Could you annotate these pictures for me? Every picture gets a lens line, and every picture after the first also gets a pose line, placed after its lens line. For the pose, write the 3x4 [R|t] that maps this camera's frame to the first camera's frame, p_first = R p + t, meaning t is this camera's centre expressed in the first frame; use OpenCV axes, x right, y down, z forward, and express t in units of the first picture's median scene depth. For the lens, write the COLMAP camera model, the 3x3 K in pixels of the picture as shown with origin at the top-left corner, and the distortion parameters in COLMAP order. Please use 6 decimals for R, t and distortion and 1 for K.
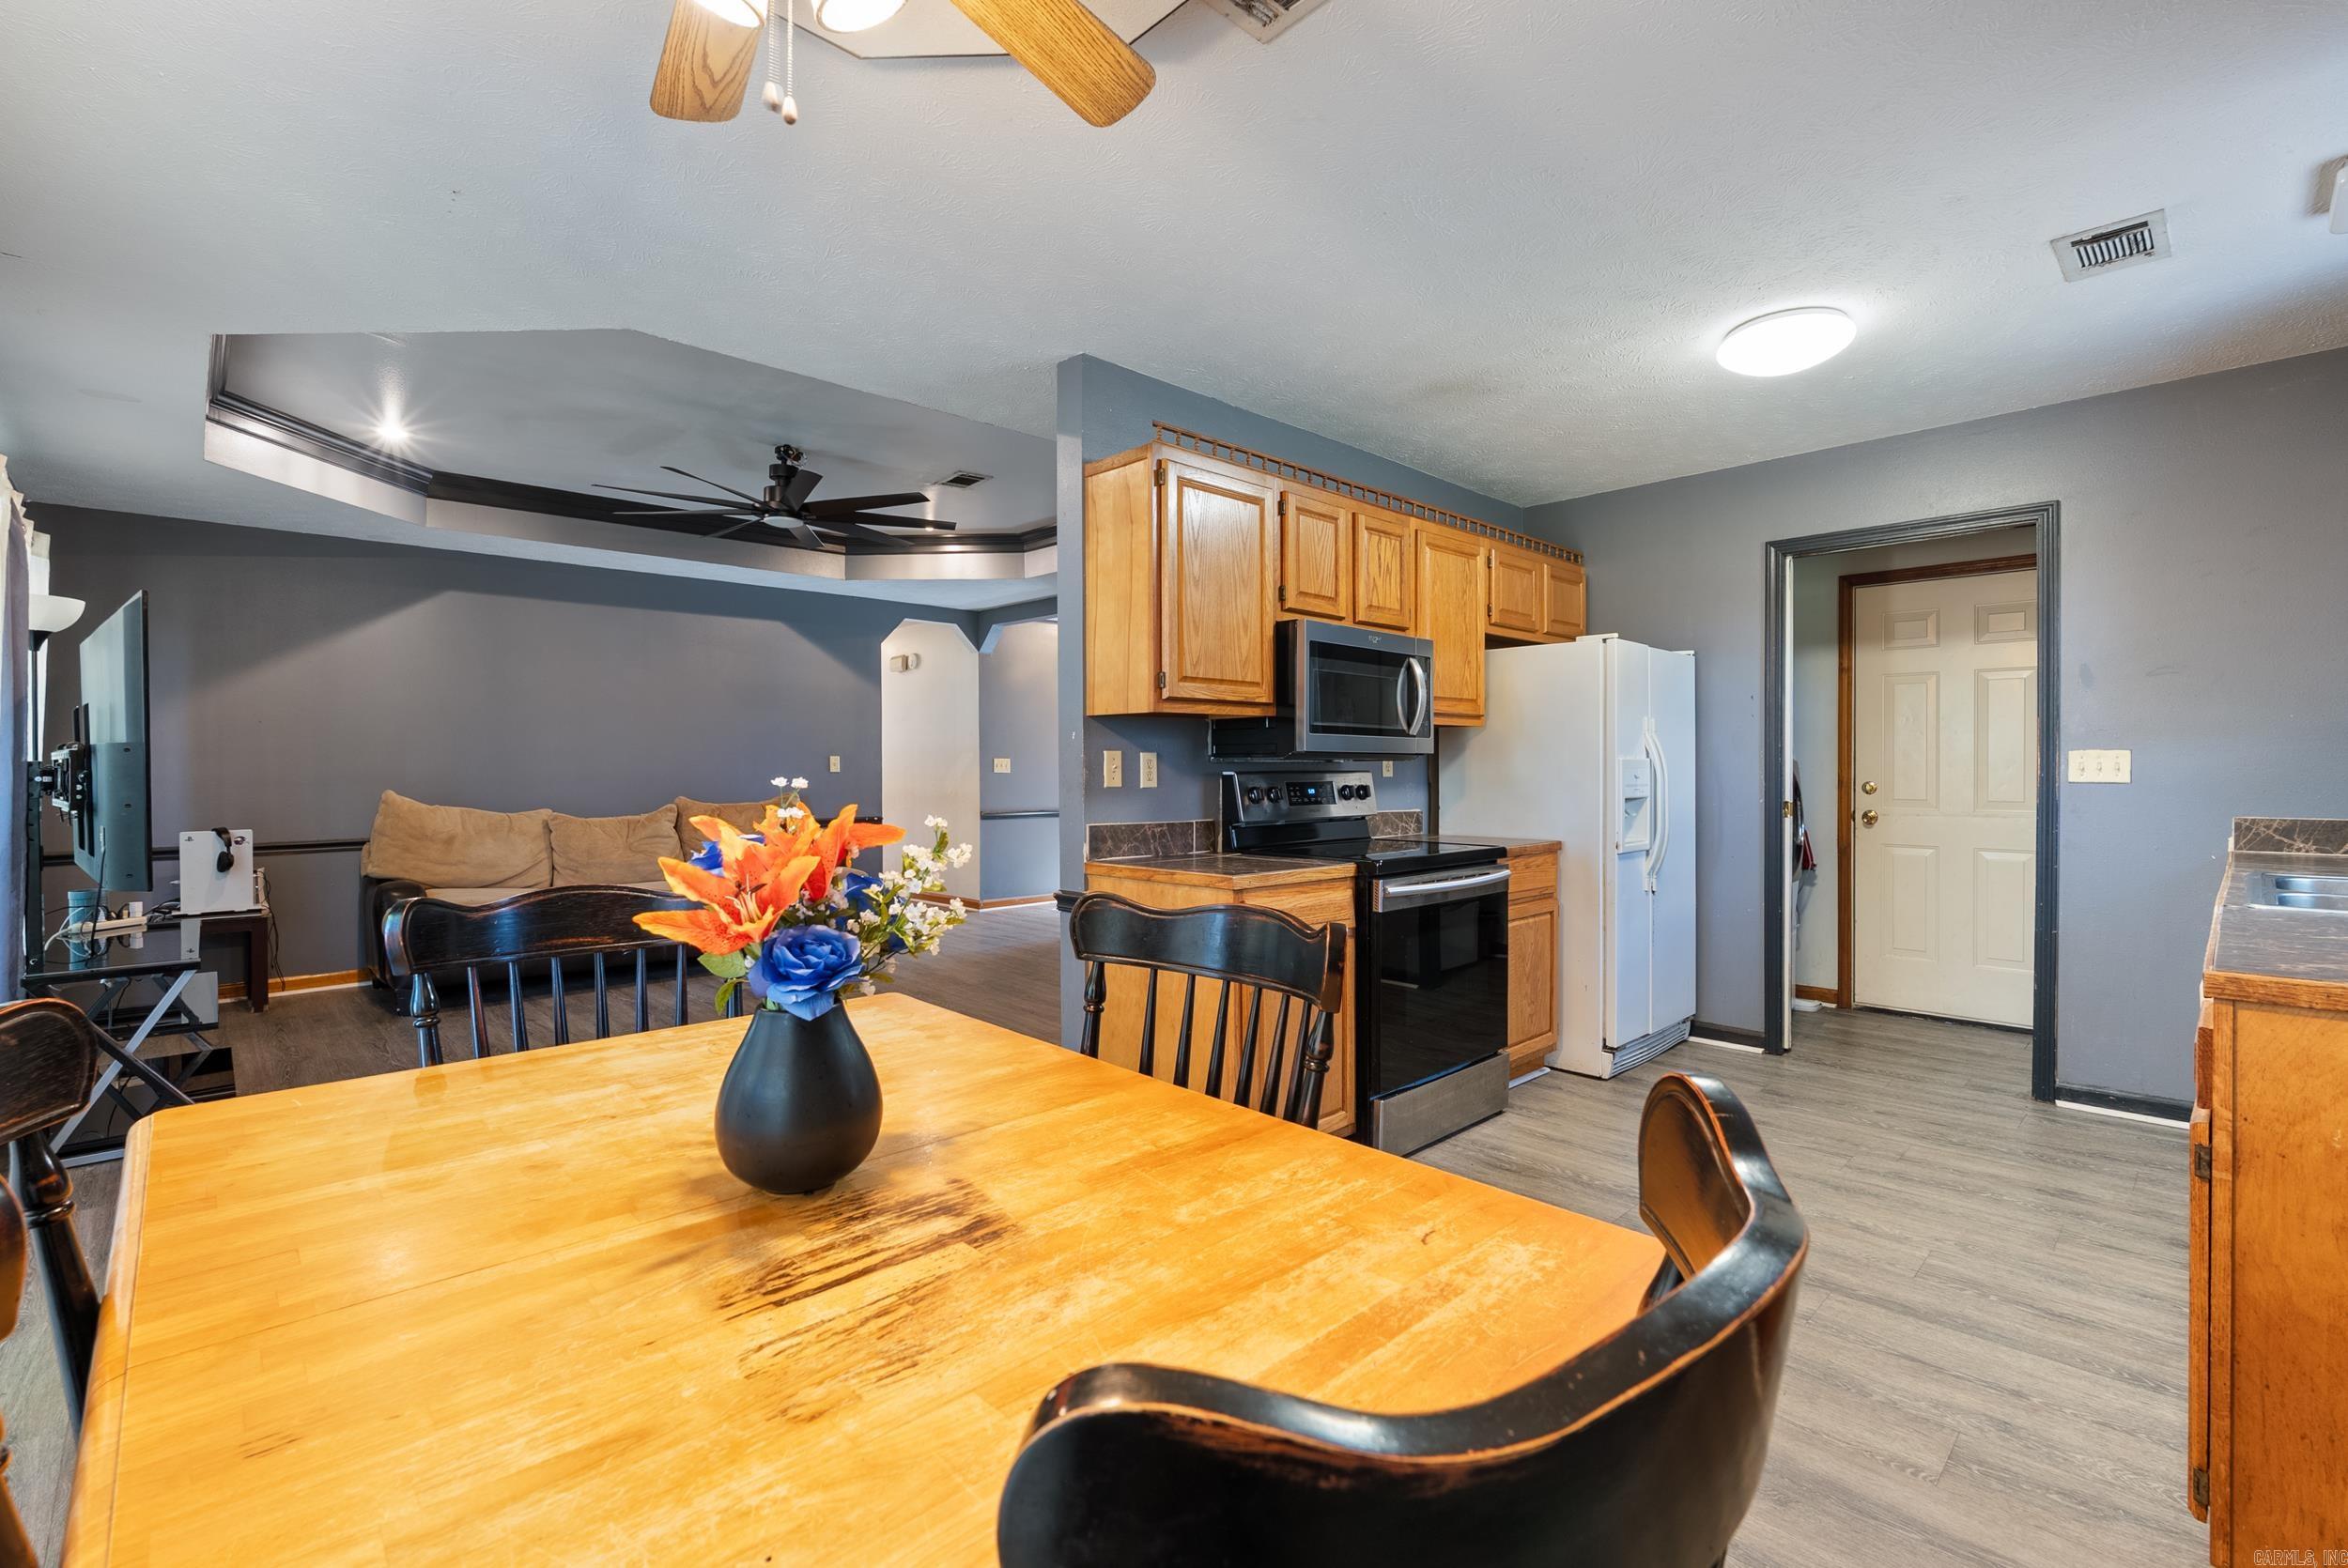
lens RADIAL K [[1040.6, 0, 1183.1], [0, 1040.6, 768.5], [0, 0, 1]] dist [-0.007701, 0.001165]
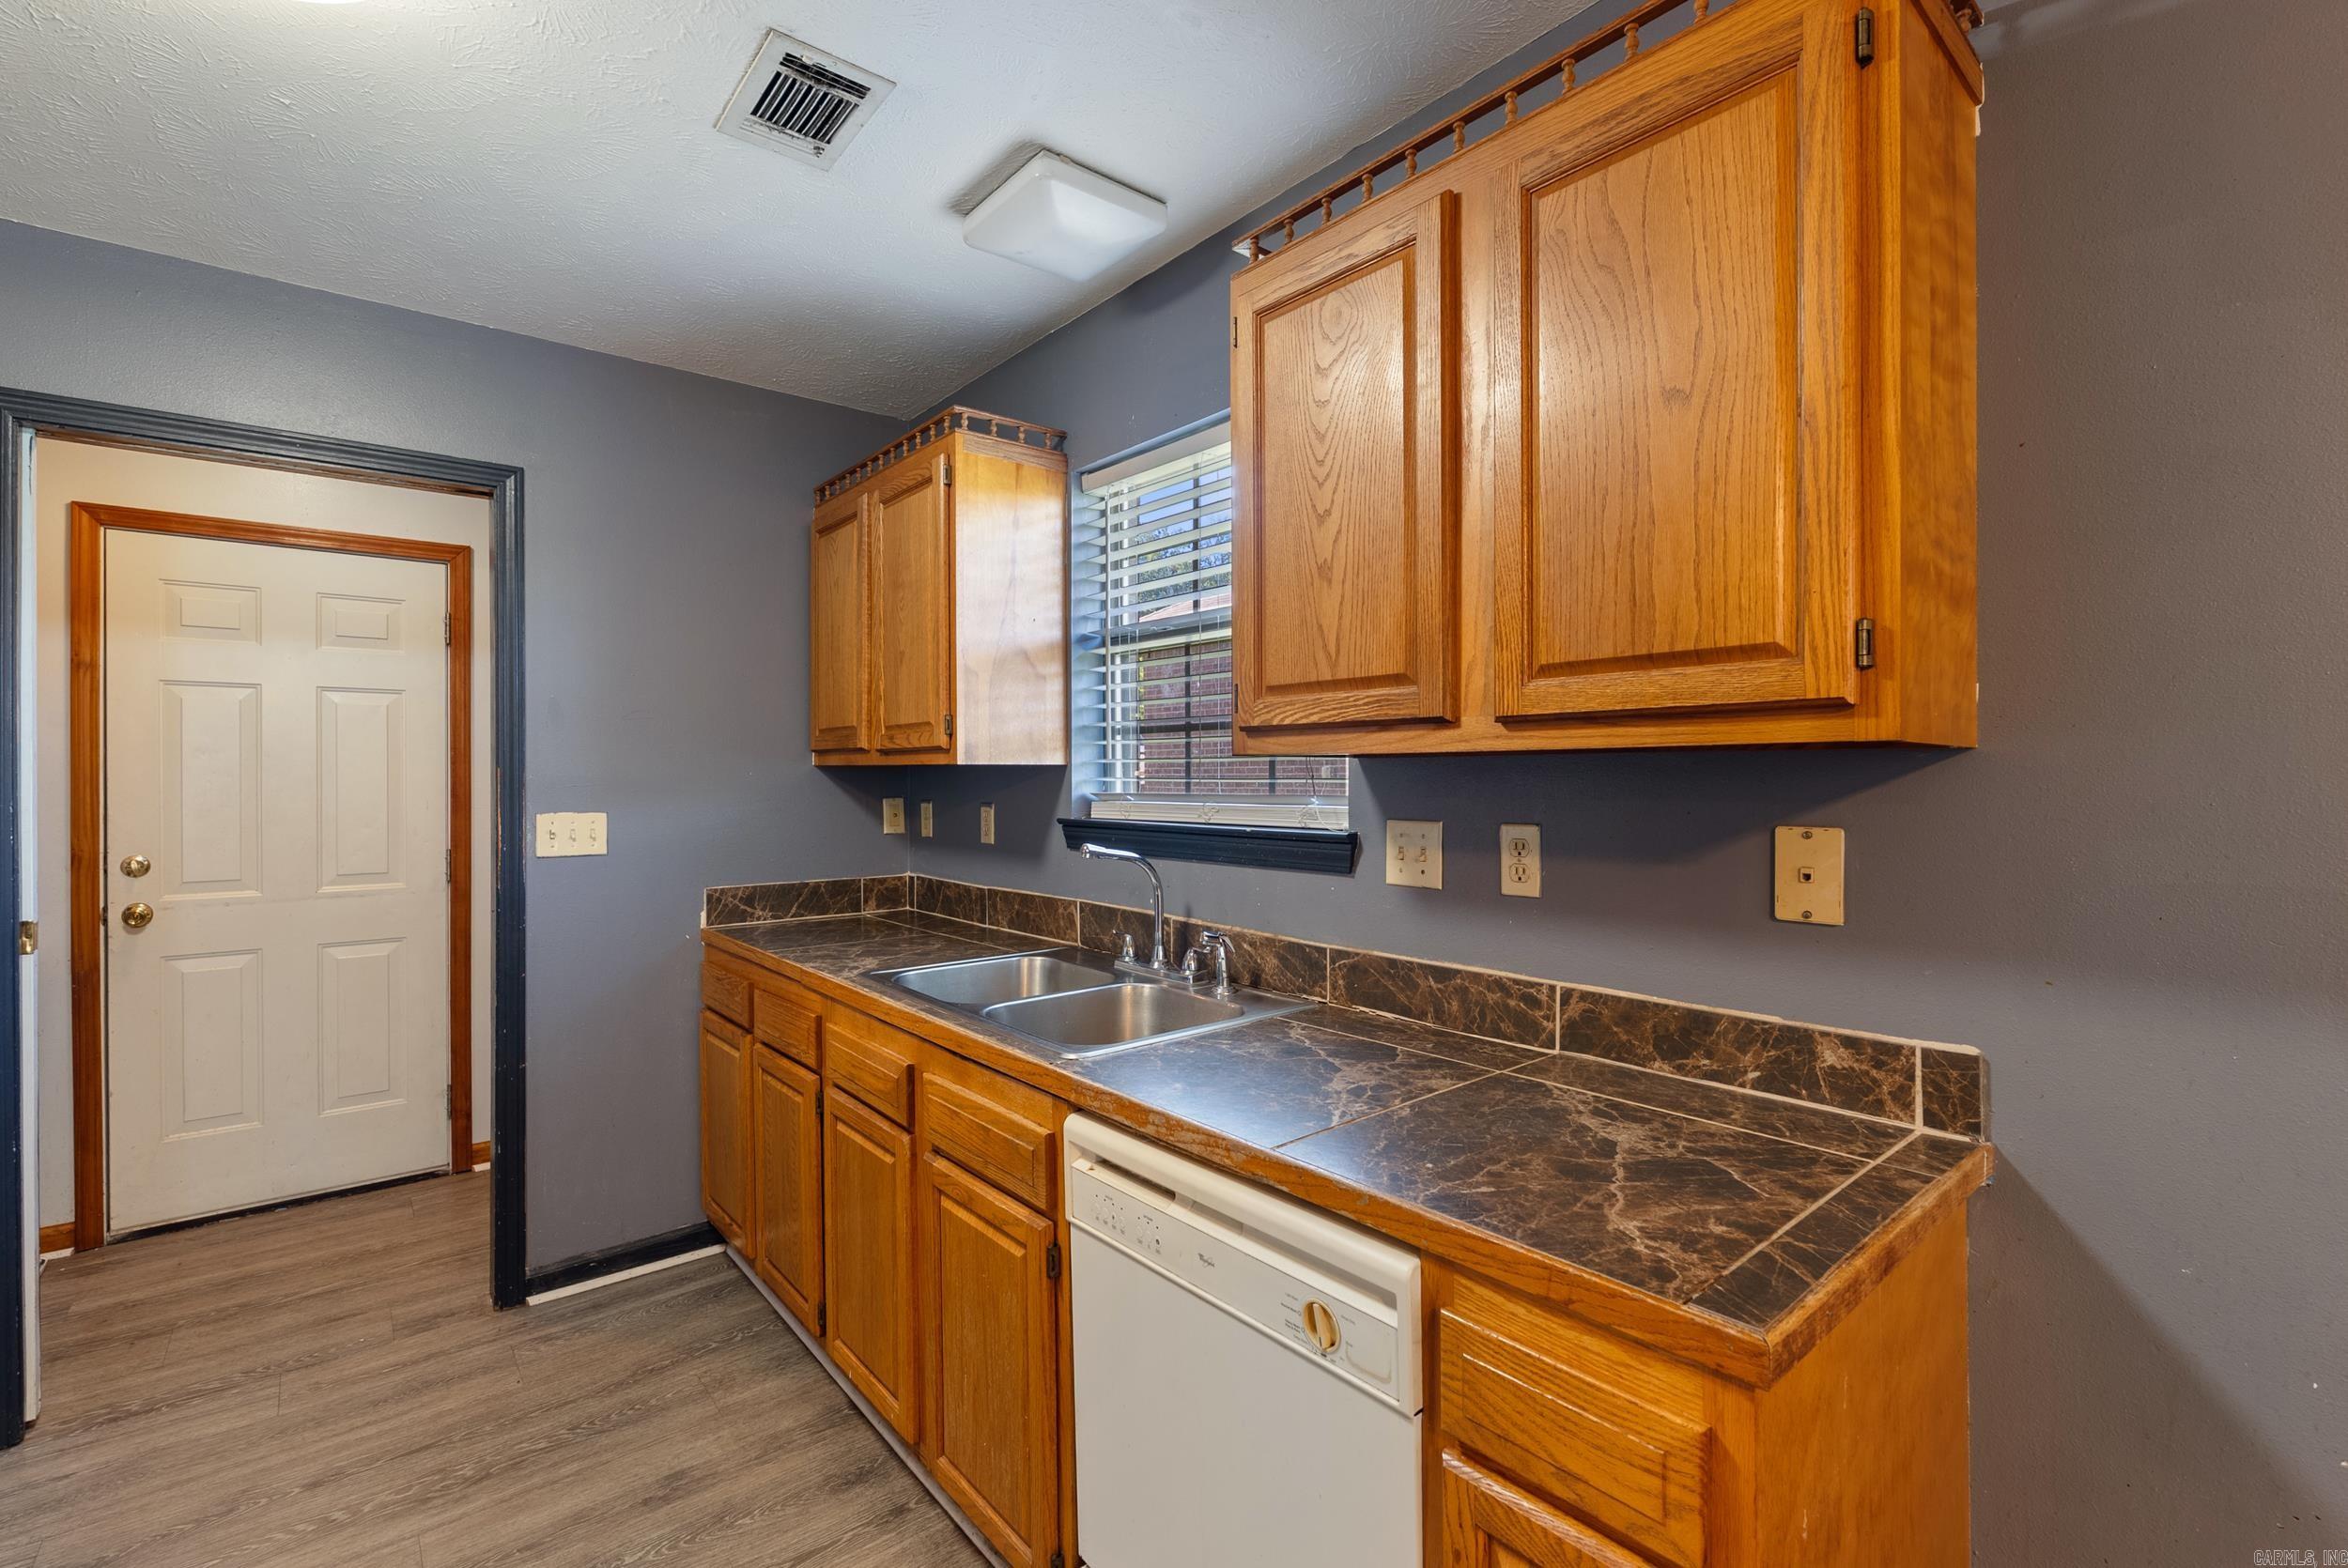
lens RADIAL K [[1040.6, 0, 1166.7], [0, 1040.6, 780.5], [0, 0, 1]] dist [-0.007701, 0.001165]
pose [[0.086663, -0.001678, 0.996236, 0.142741], [0.006058, 0.999981, 0.001157, -0.034320], [-0.996219, 0.005935, 0.086672, 0.430988]]
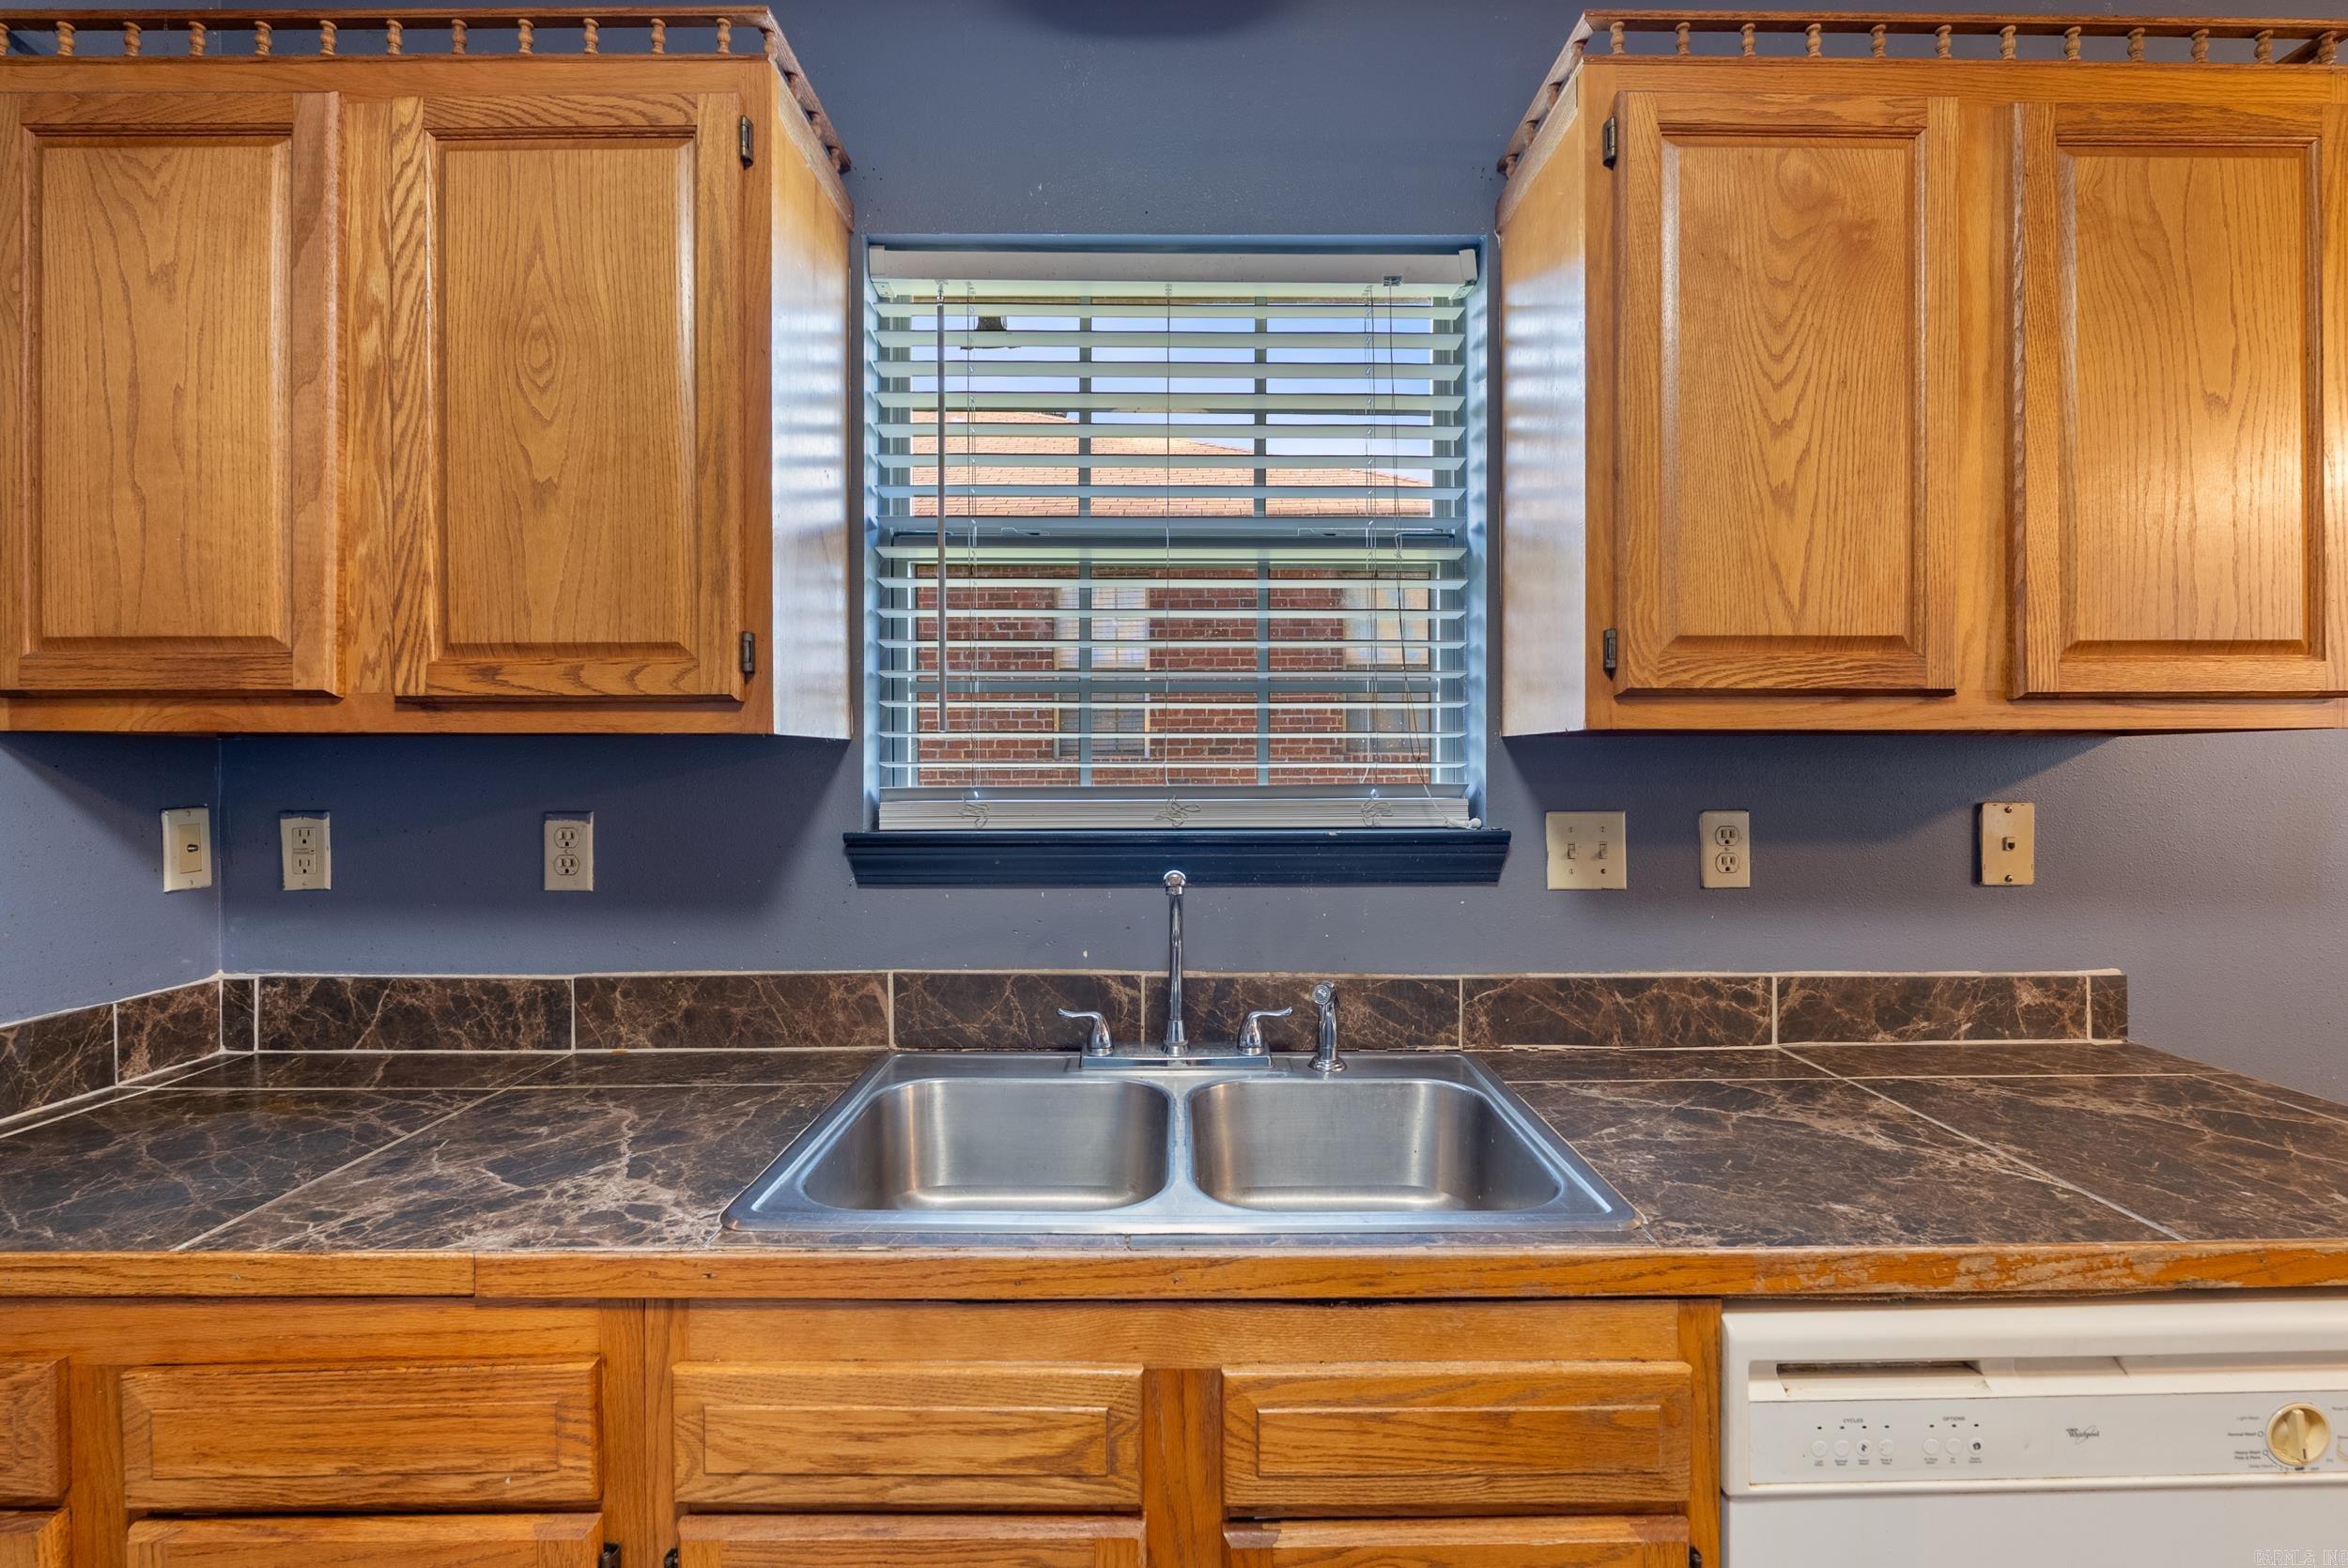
lens RADIAL K [[1040.6, 0, 1172.9], [0, 1040.6, 771.7], [0, 0, 1]] dist [-0.007701, 0.001165]
pose [[-0.723291, 0.001190, 0.690542, 0.433920], [0.006809, 0.999962, 0.005409, -0.033556], [-0.690509, 0.008614, -0.723272, 0.730751]]
